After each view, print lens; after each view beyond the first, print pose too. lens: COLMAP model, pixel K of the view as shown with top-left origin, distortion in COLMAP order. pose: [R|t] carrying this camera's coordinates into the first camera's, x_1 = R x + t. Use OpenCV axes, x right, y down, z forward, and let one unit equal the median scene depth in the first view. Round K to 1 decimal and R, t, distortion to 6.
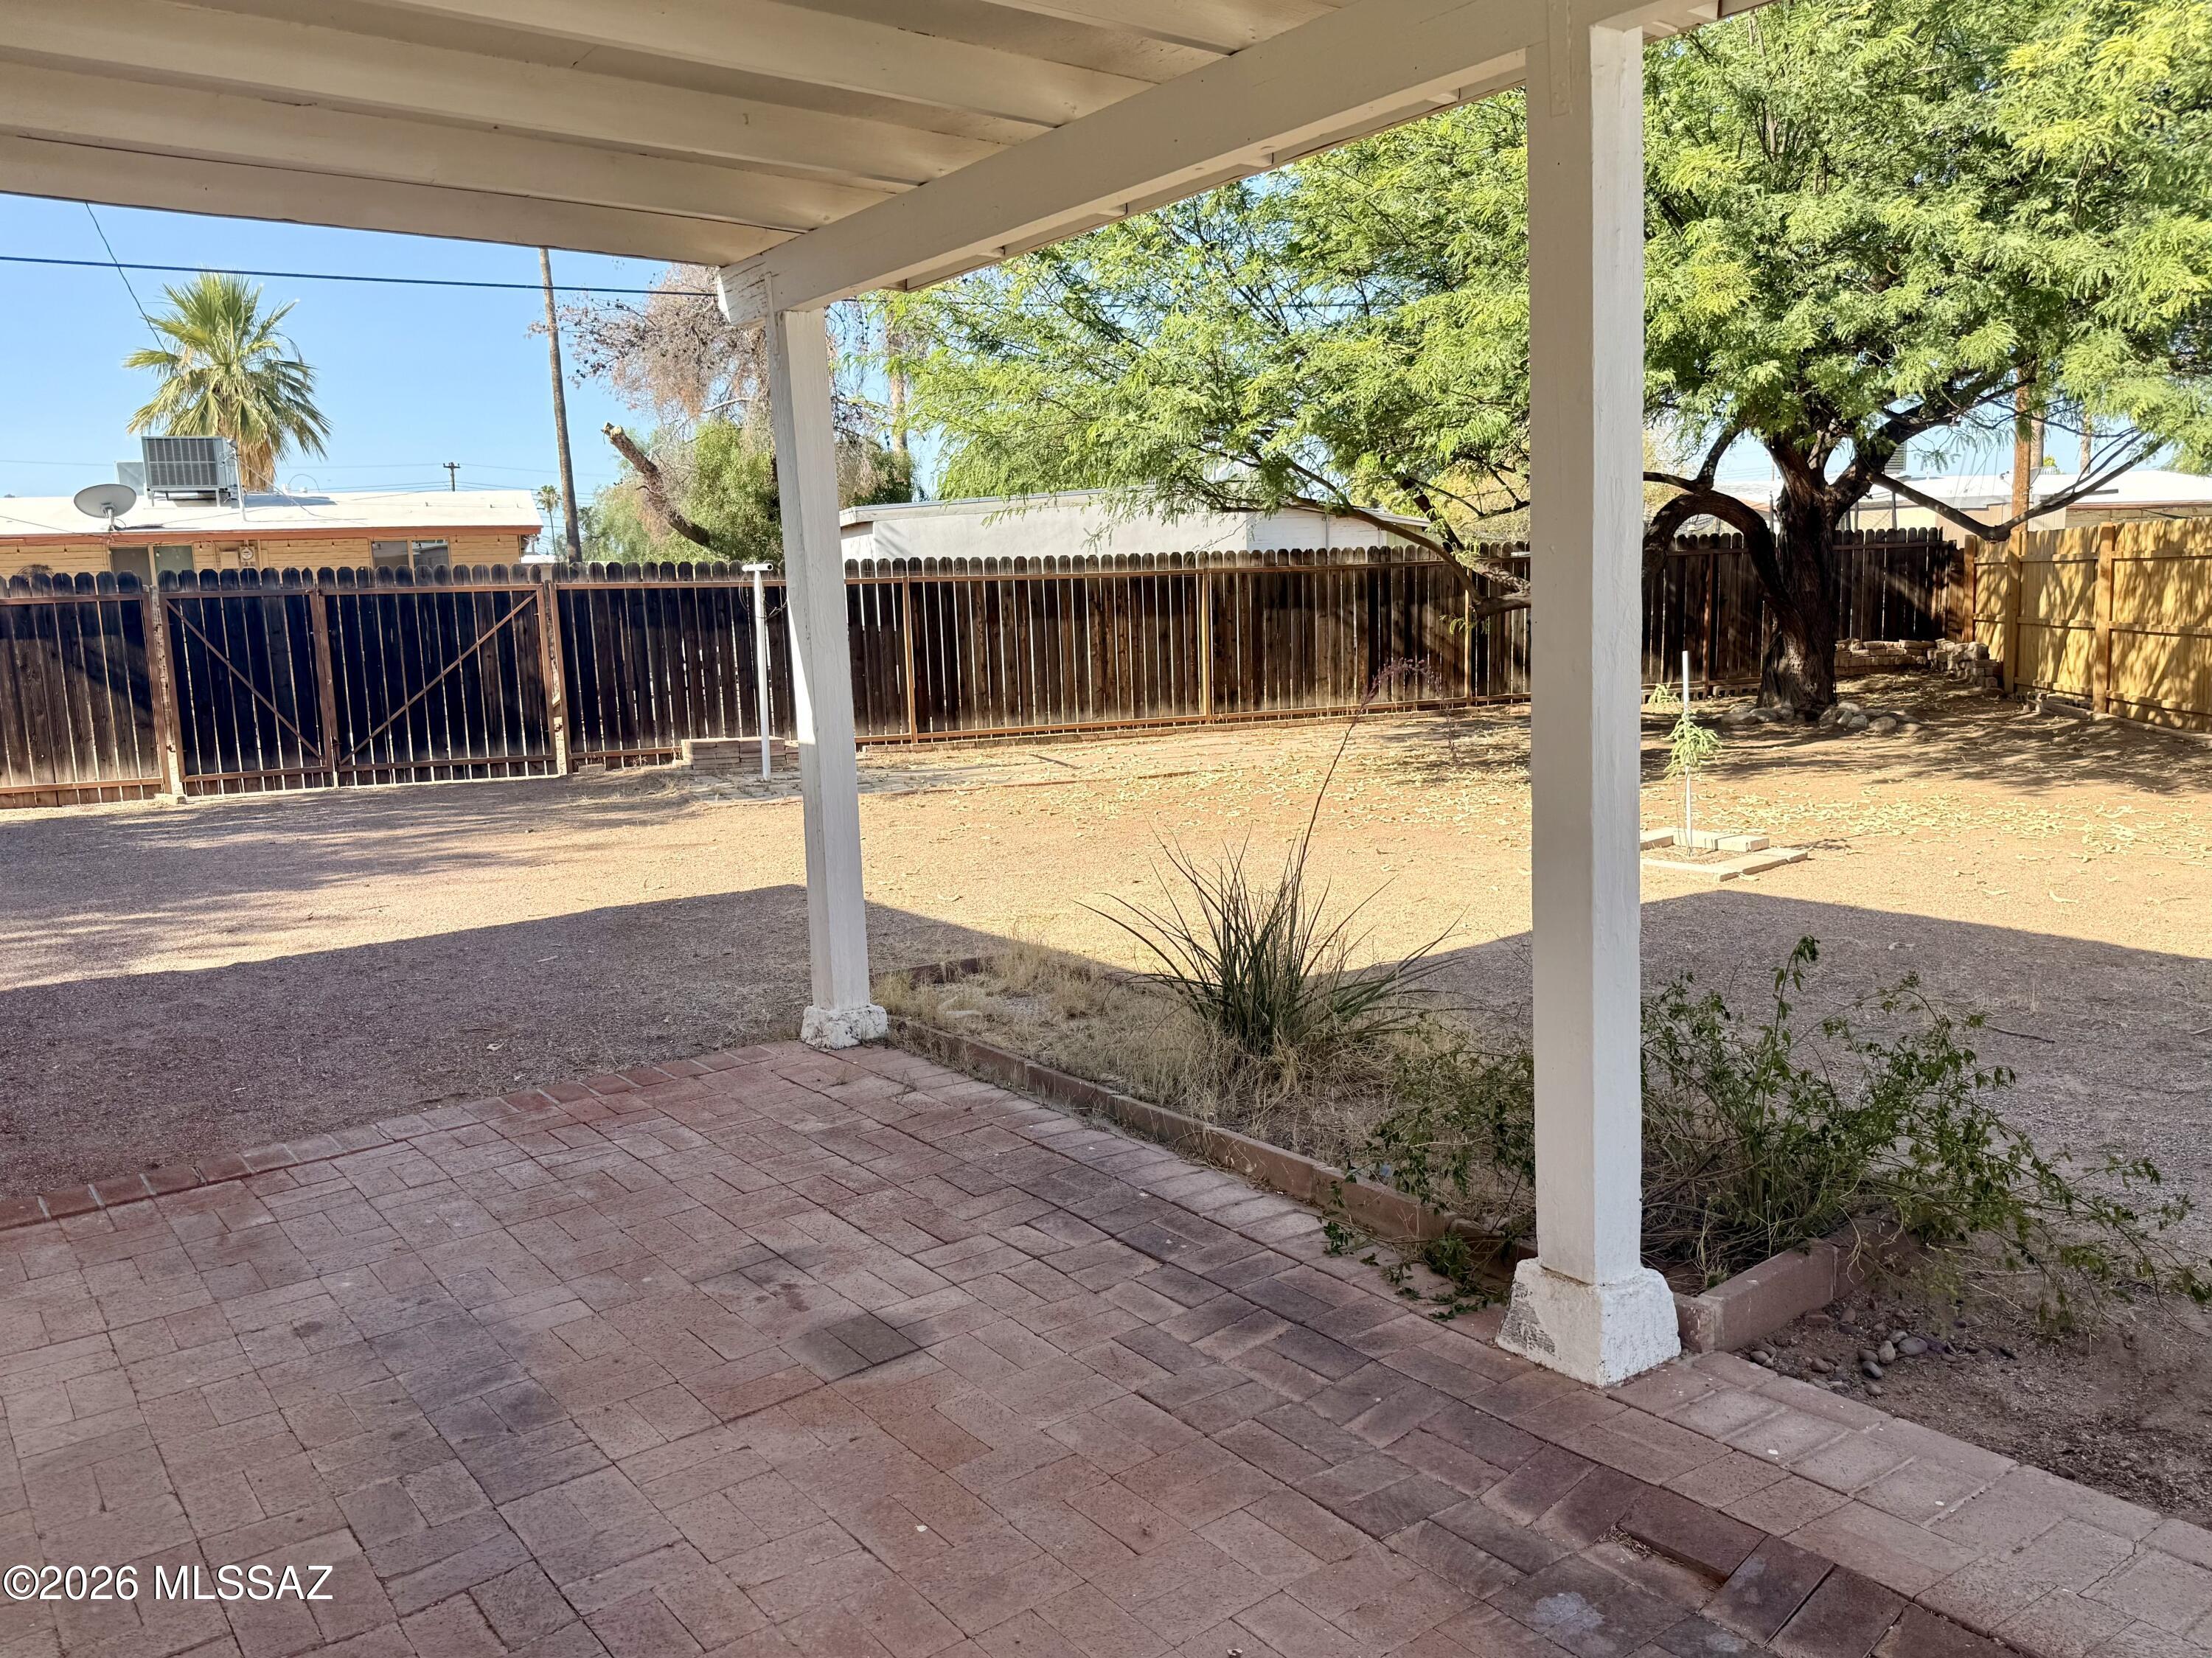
lens RADIAL K [[1675.0, 0, 1125.0], [0, 1675.0, 873.2], [0, 0, 1]] dist [0.015690, -0.068353]
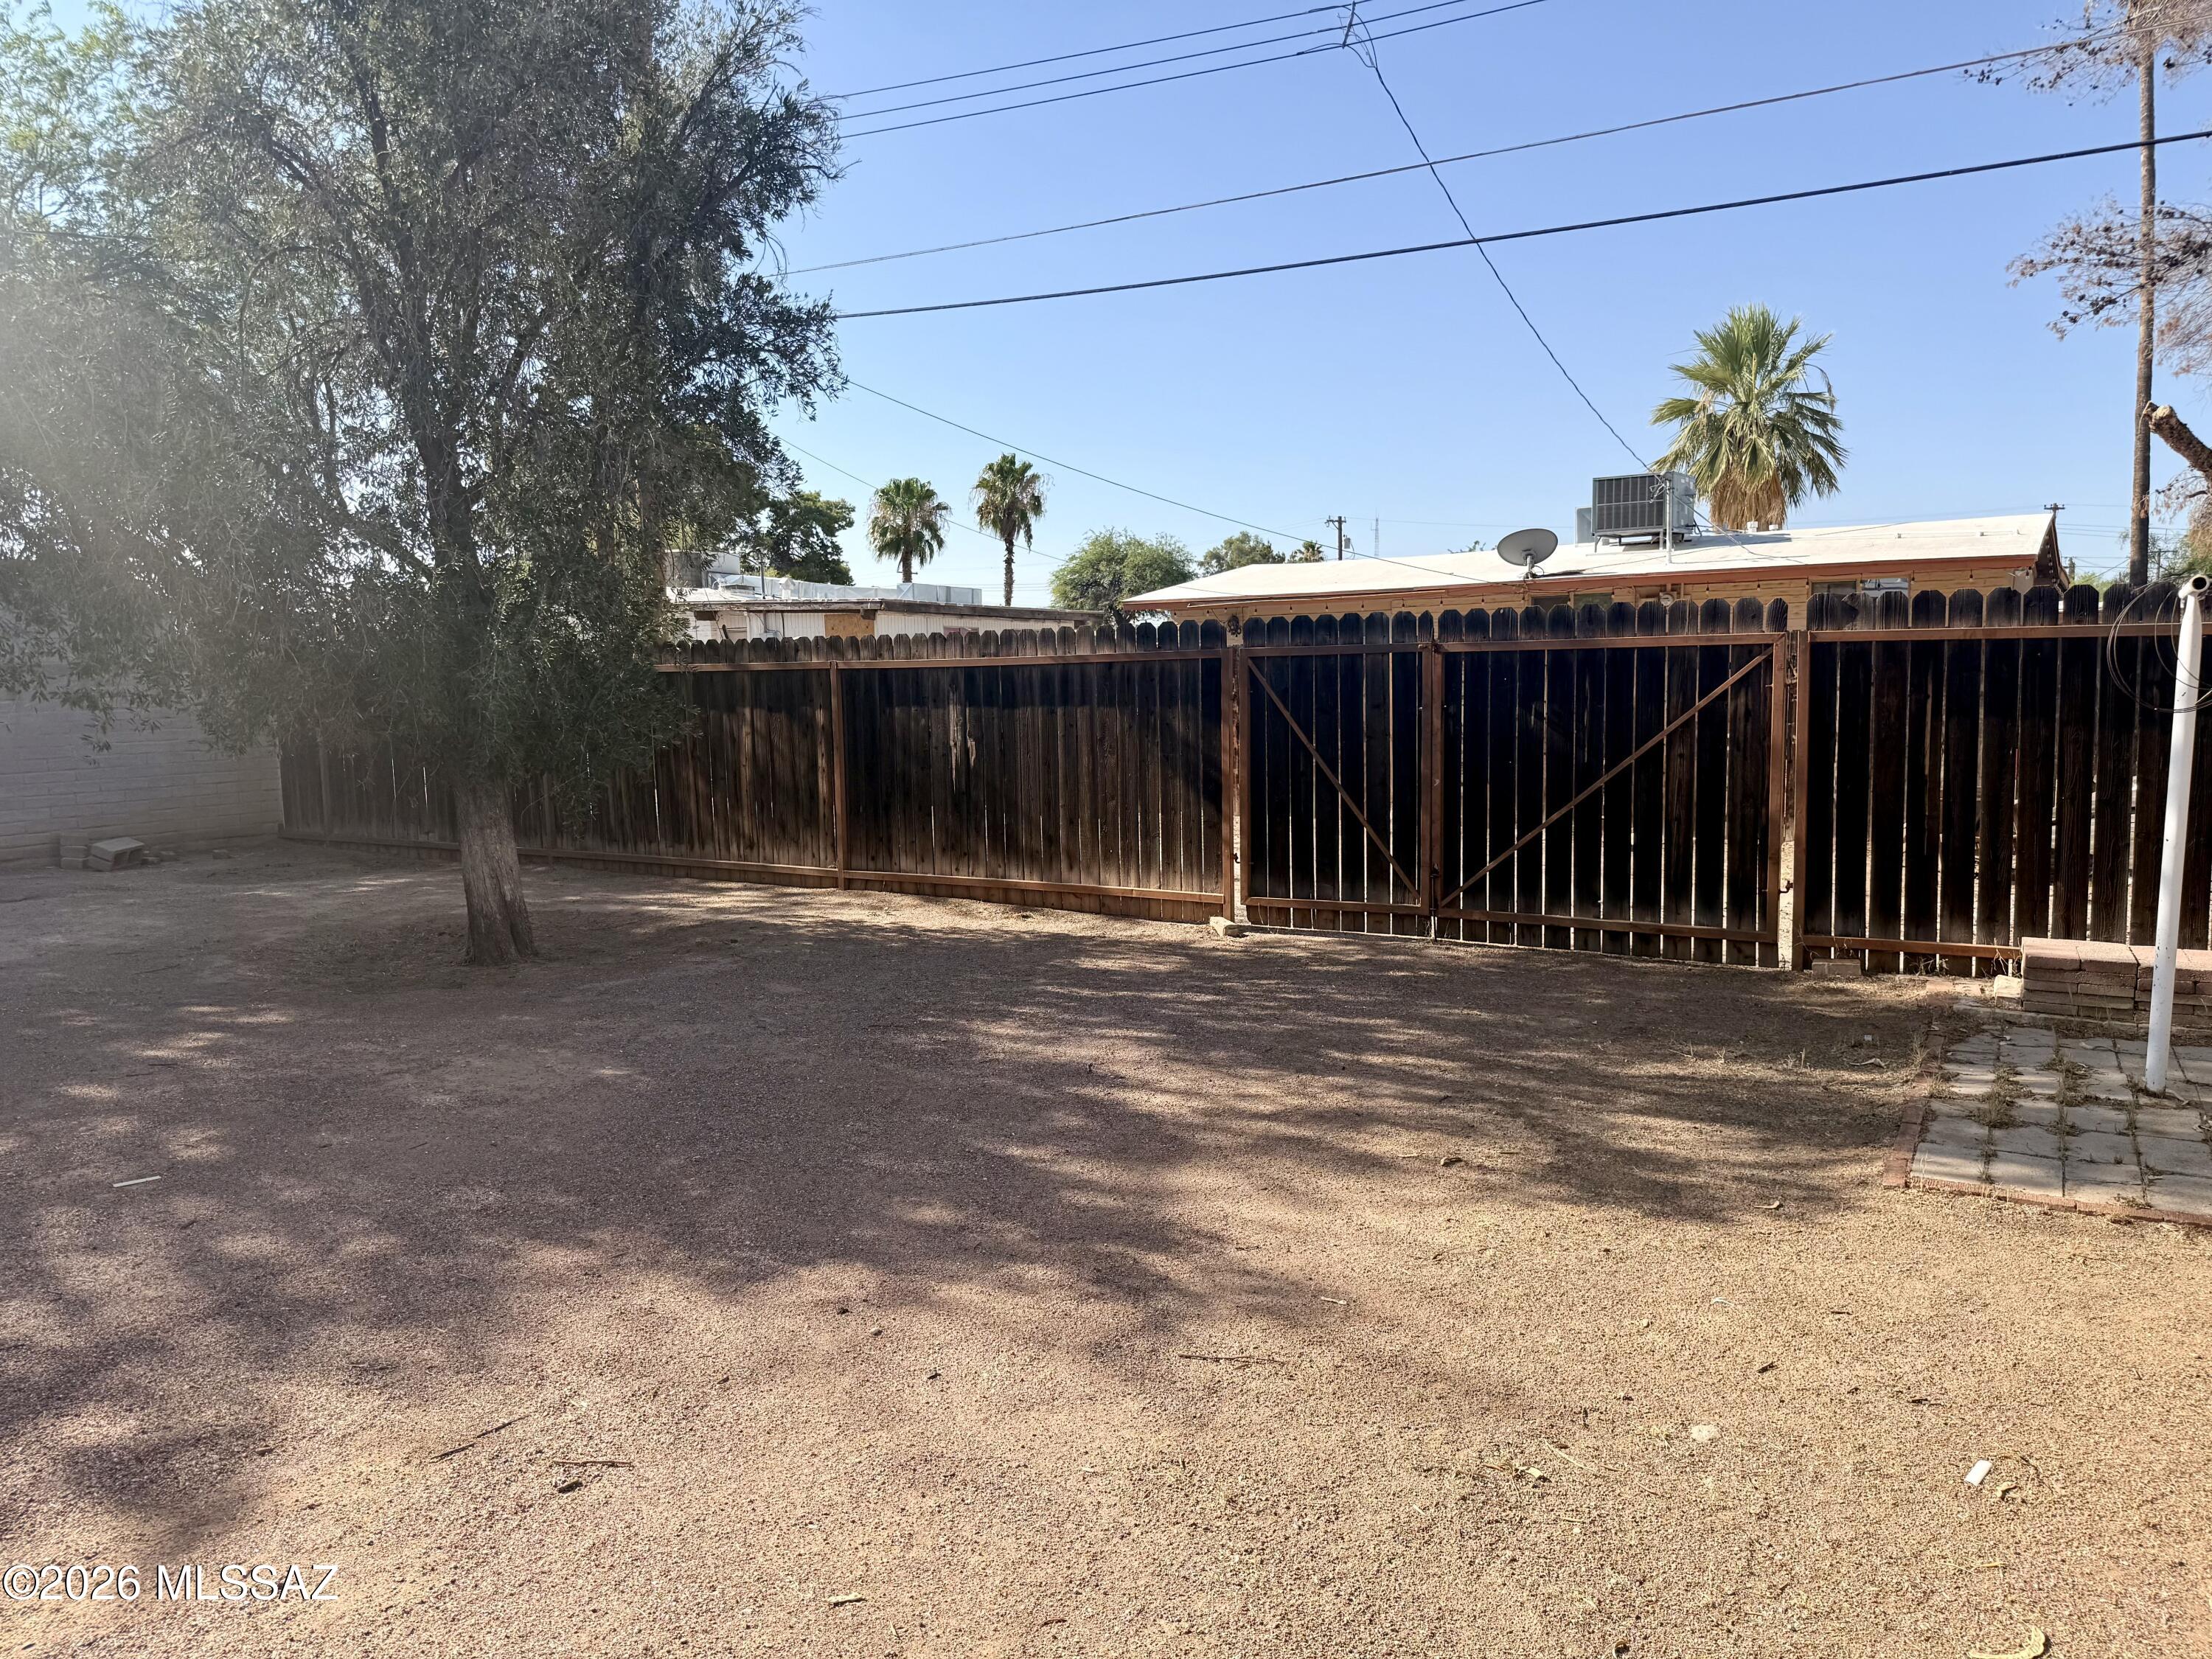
lens RADIAL K [[1539.6, 0, 1081.4], [0, 1539.6, 828.4], [0, 0, 1]] dist [0.015522, -0.051350]
pose [[0.576031, 0.092963, -0.812124, -0.058380], [-0.130132, 0.991271, 0.021168, -0.087577], [0.807003, 0.093490, 0.583100, 0.514730]]
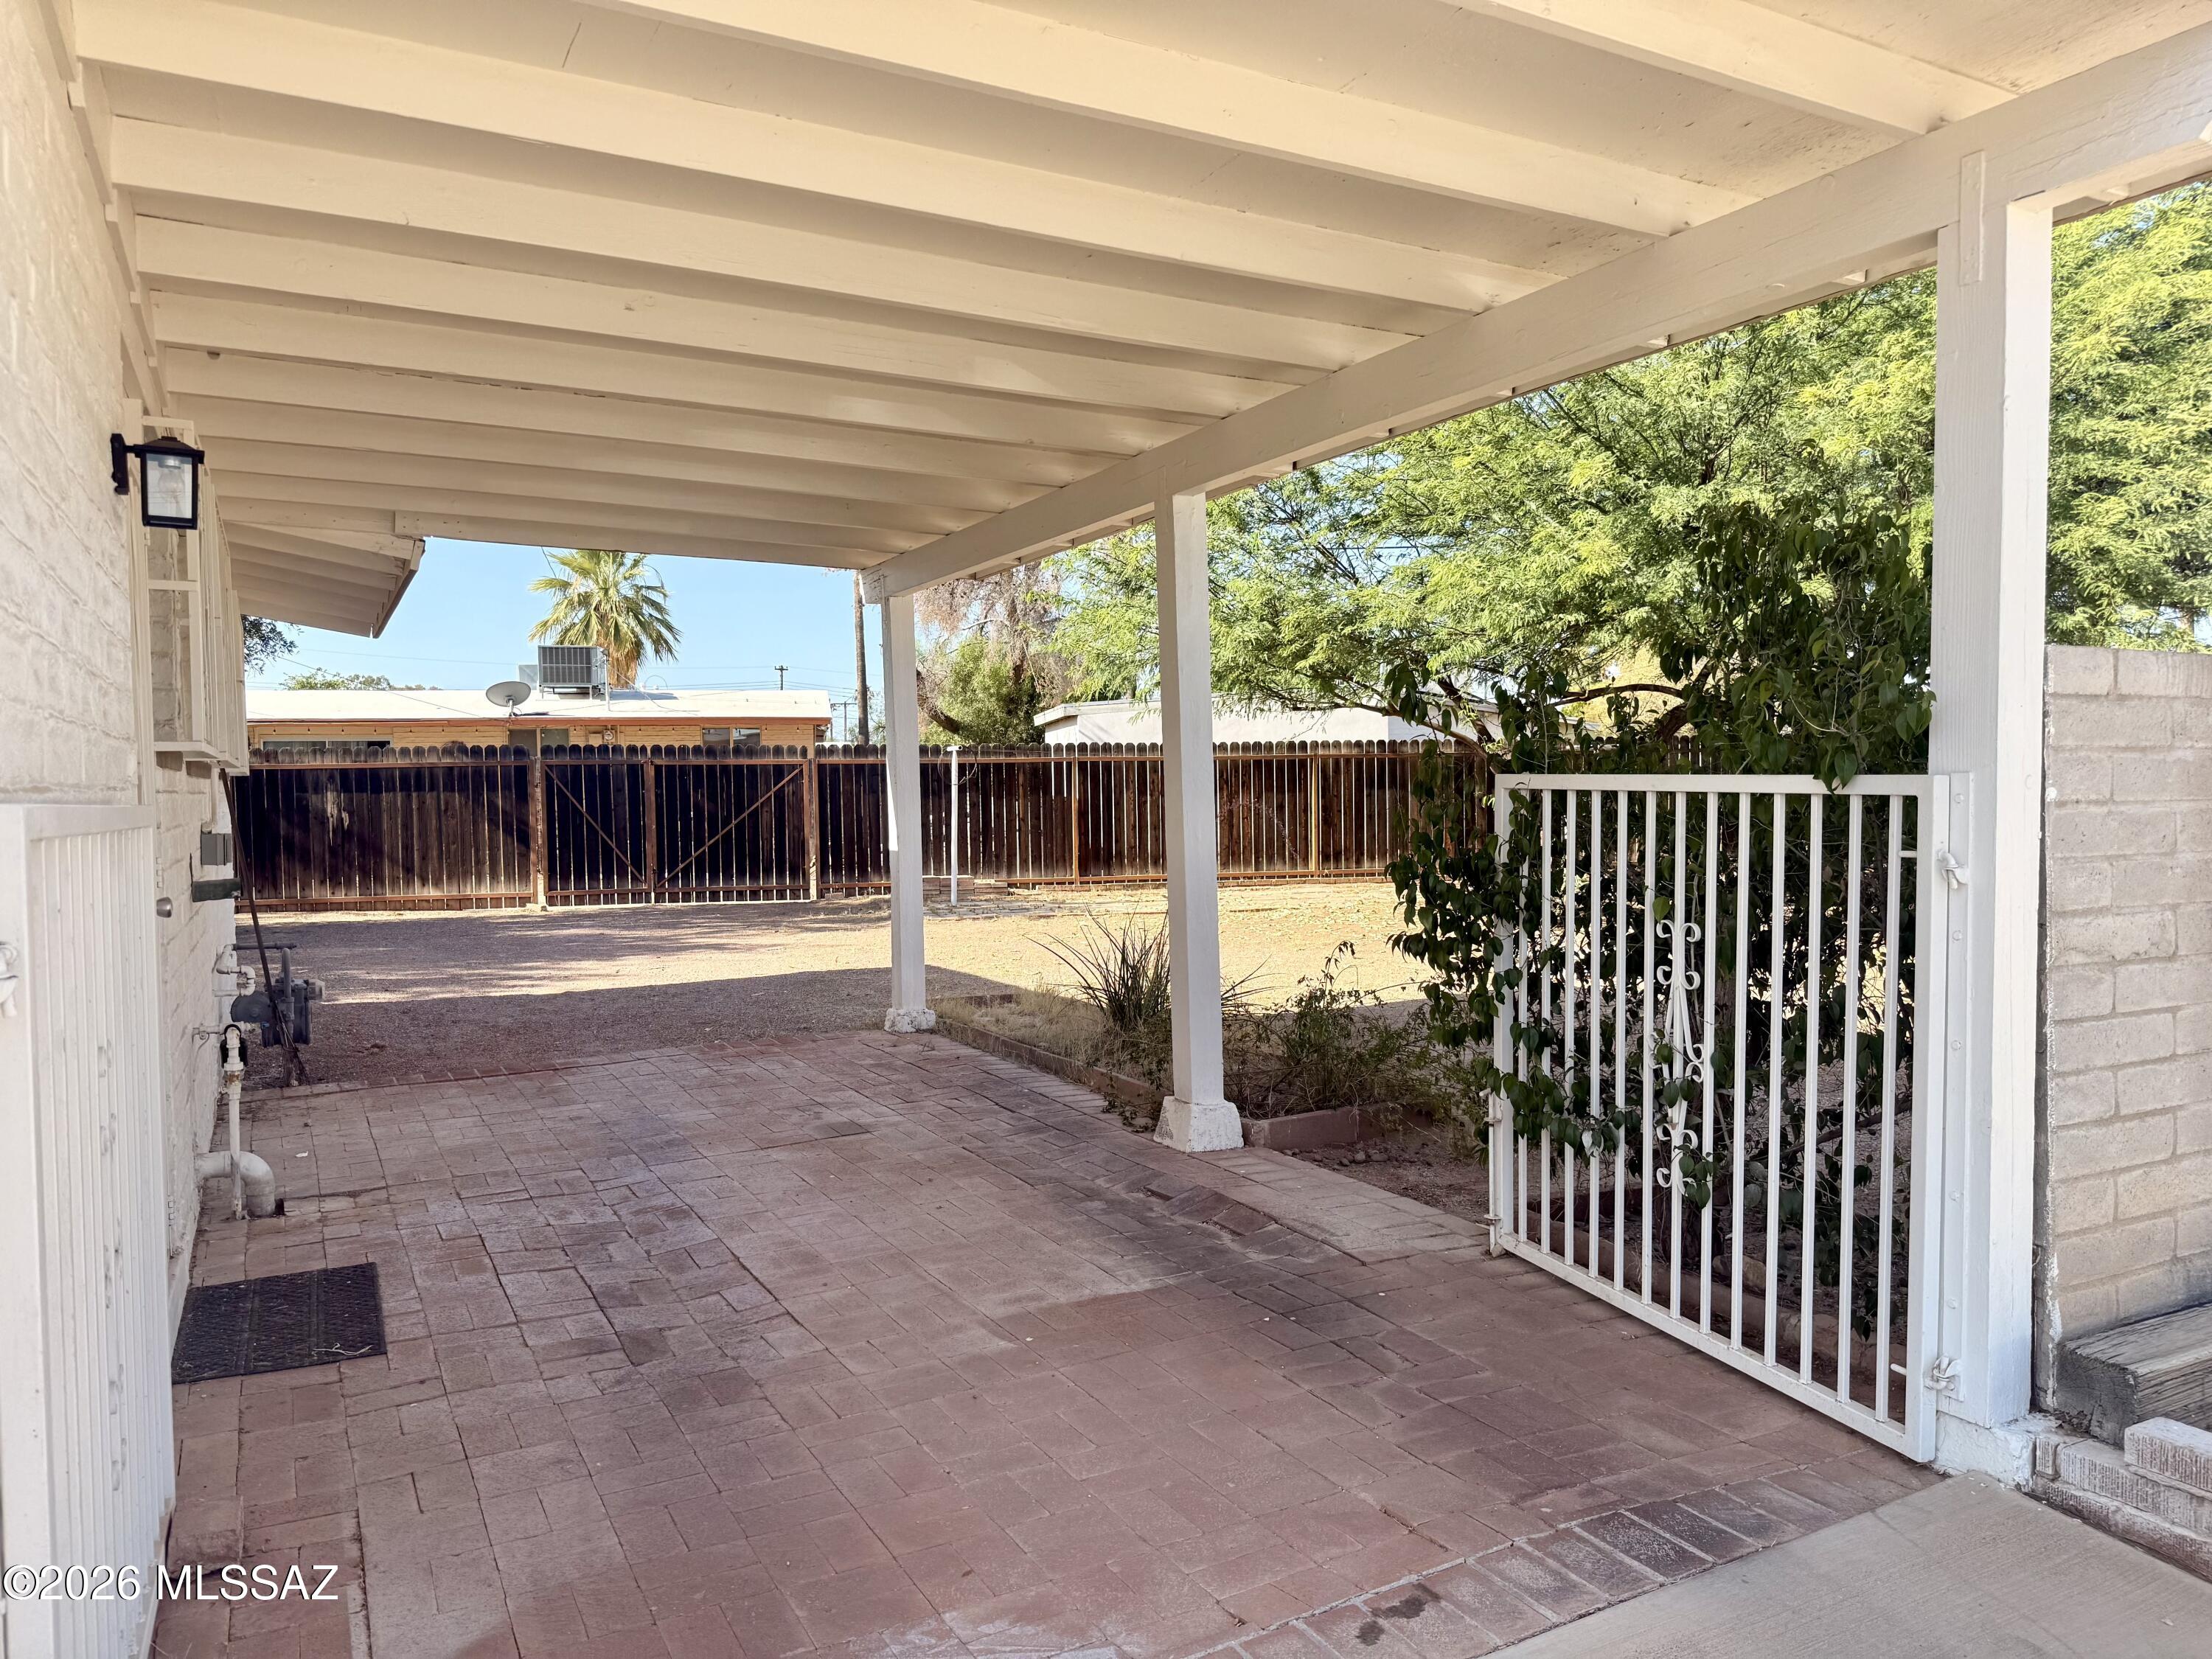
lens RADIAL K [[1539.6, 0, 1122.9], [0, 1539.6, 850.9], [0, 0, 1]] dist [0.015522, -0.051350]
pose [[0.987283, 0.021809, -0.157468, 0.100455], [-0.040441, 0.992413, -0.116111, 0.034749], [0.153741, 0.121002, 0.980674, -0.170089]]
